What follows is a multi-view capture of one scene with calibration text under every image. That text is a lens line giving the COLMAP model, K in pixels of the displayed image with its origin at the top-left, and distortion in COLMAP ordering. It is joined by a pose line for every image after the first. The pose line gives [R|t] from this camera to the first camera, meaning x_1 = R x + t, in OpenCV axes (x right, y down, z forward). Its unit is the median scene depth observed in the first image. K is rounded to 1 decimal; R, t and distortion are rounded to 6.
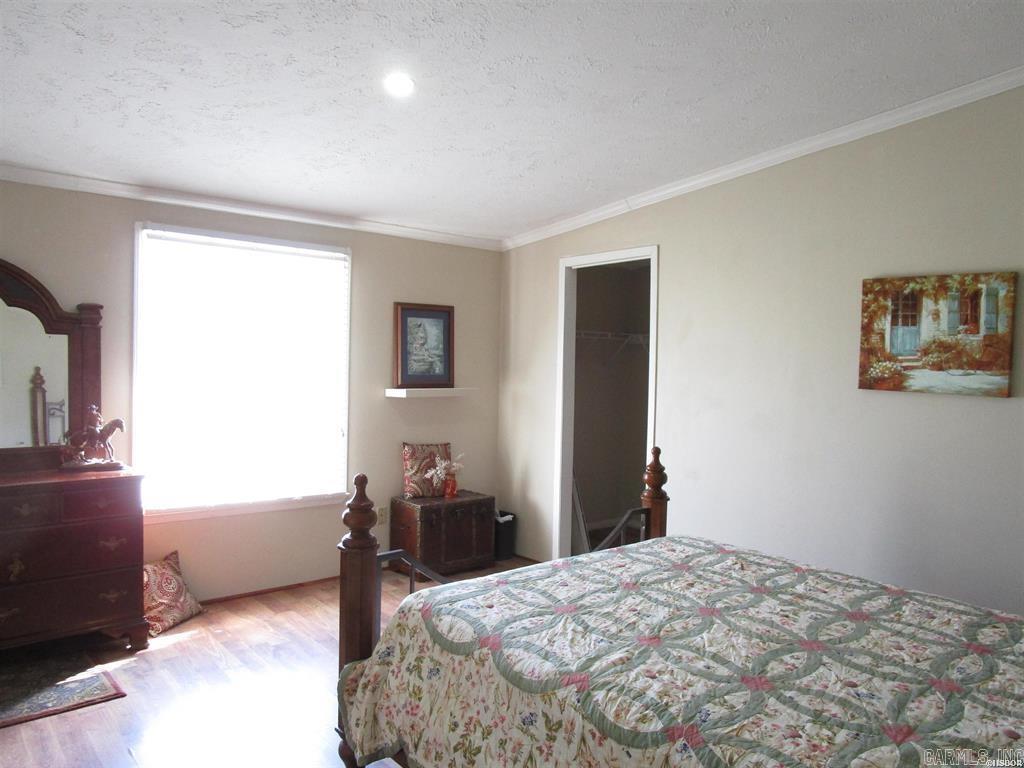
lens RADIAL K [[712.7, 0, 512.0], [0, 712.7, 384.0], [0, 0, 1]] dist [-0.035350, 0.005257]
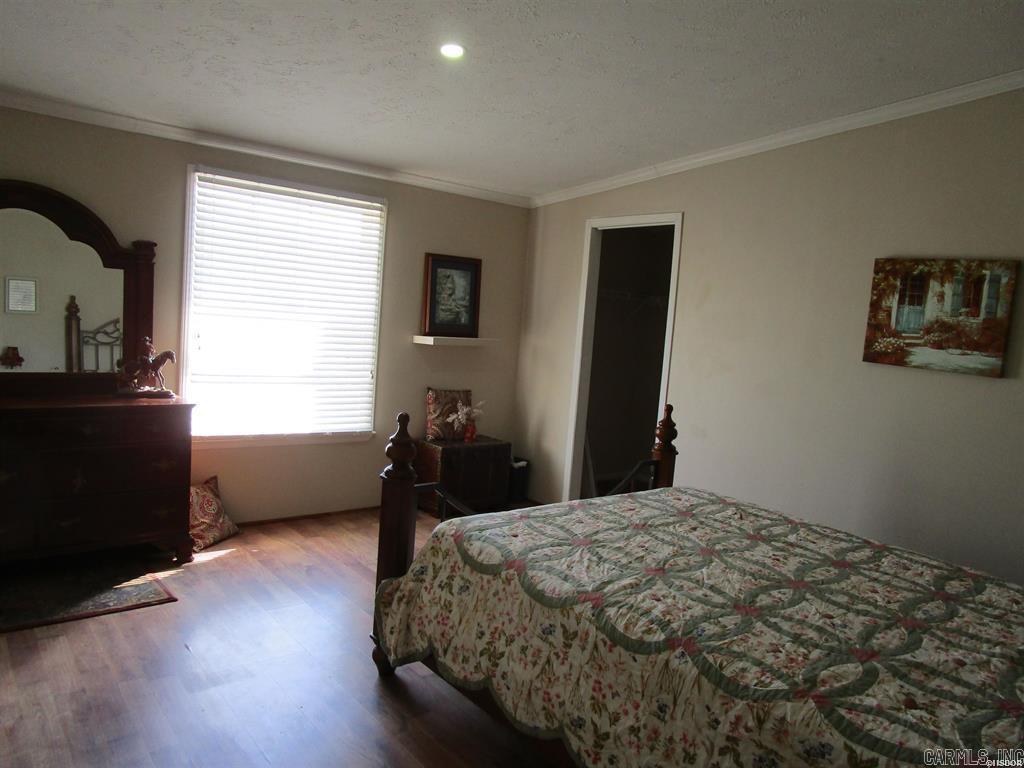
lens RADIAL K [[712.7, 0, 512.0], [0, 712.7, 384.0], [0, 0, 1]] dist [-0.035350, 0.005257]
pose [[0.998347, 0.056512, -0.010479, -0.035622], [-0.055668, 0.996107, 0.068356, -0.003913], [0.014301, -0.067659, 0.997606, -0.105821]]
